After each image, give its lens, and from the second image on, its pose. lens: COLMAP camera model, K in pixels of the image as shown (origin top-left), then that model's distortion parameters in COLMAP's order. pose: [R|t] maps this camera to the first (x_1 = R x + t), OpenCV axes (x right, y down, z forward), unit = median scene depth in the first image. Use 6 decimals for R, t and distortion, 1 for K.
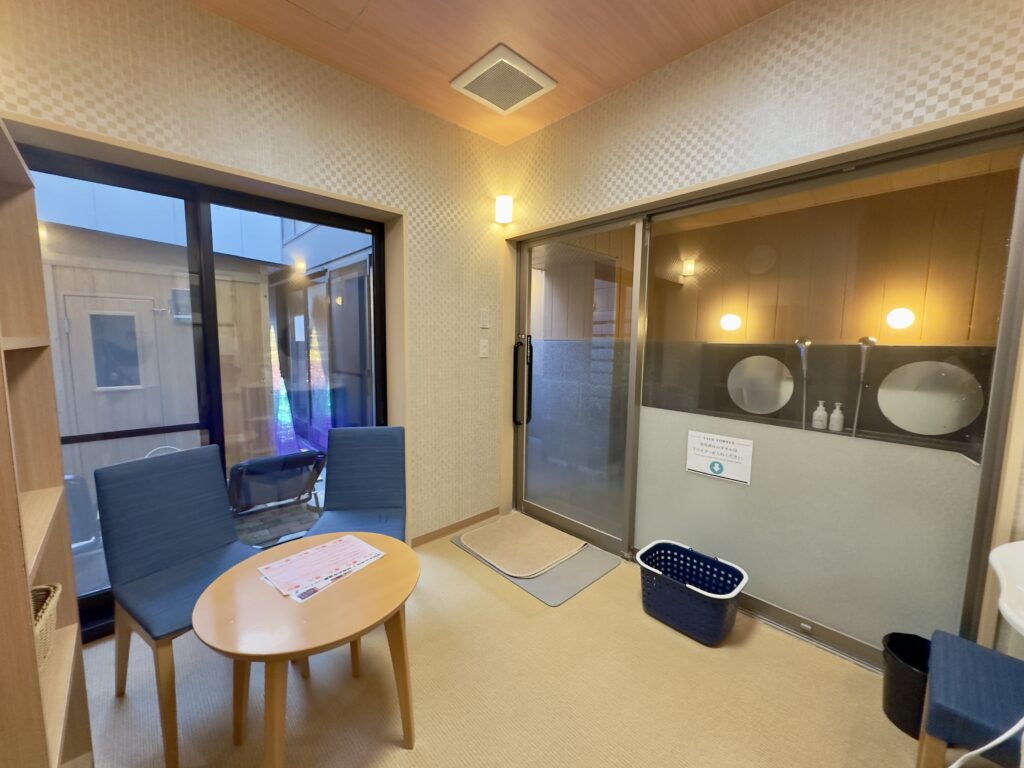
lens RADIAL K [[404.2, 0, 512.0], [0, 404.2, 384.0], [0, 0, 1]] dist [0.001016, 0.000227]
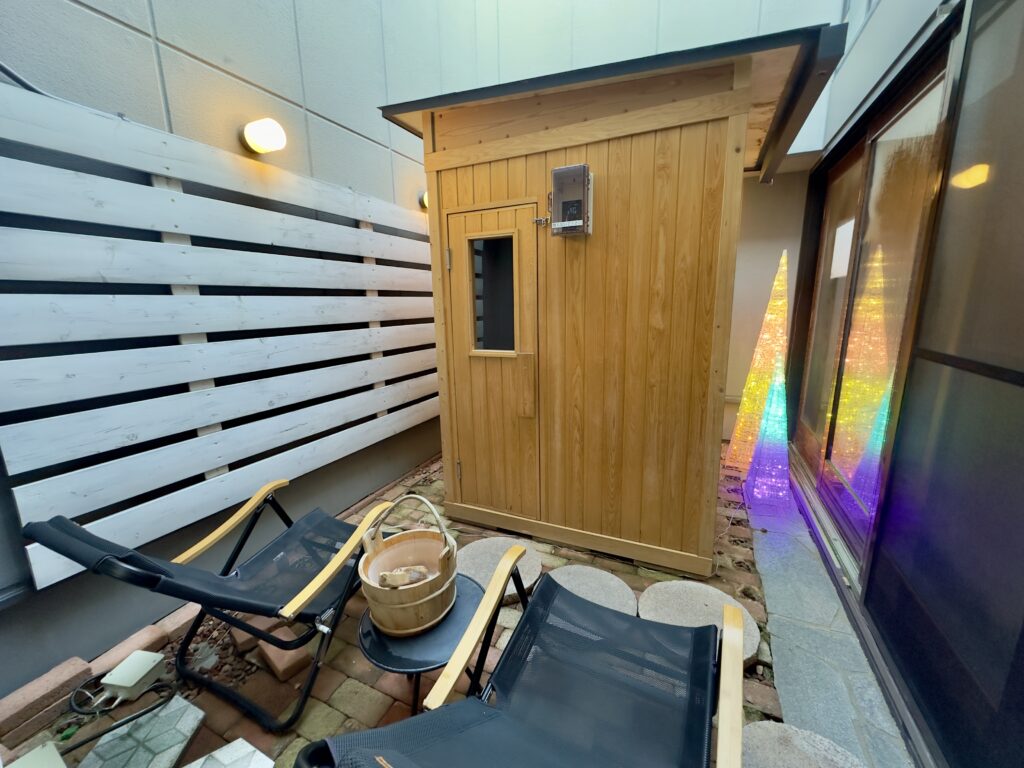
lens RADIAL K [[404.2, 0, 512.0], [0, 404.2, 384.0], [0, 0, 1]] dist [0.001016, 0.000227]
pose [[0.379121, 0.171953, -0.909230, -0.207053], [-0.077733, 0.985028, 0.153875, -0.024424], [0.922076, 0.012340, 0.386811, 0.446813]]
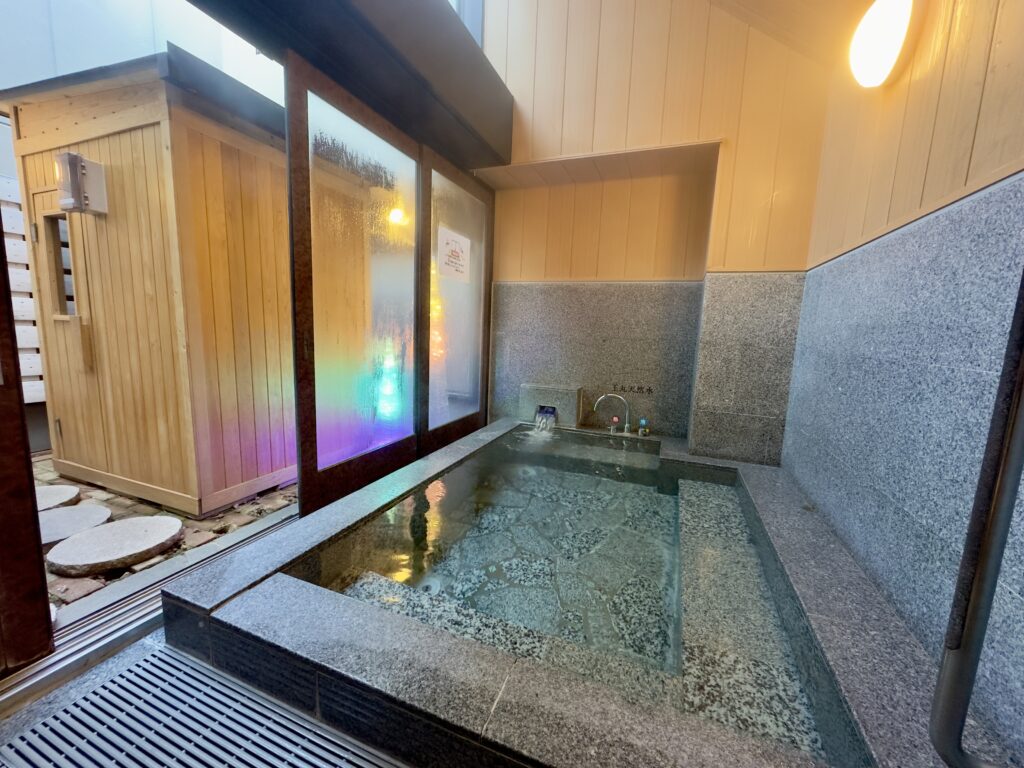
lens RADIAL K [[404.2, 0, 512.0], [0, 404.2, 384.0], [0, 0, 1]] dist [0.001016, 0.000227]
pose [[0.427699, 0.136174, -0.893605, 0.018504], [-0.131097, 0.987480, 0.087733, -0.023099], [0.894364, 0.079625, 0.440196, 0.800306]]
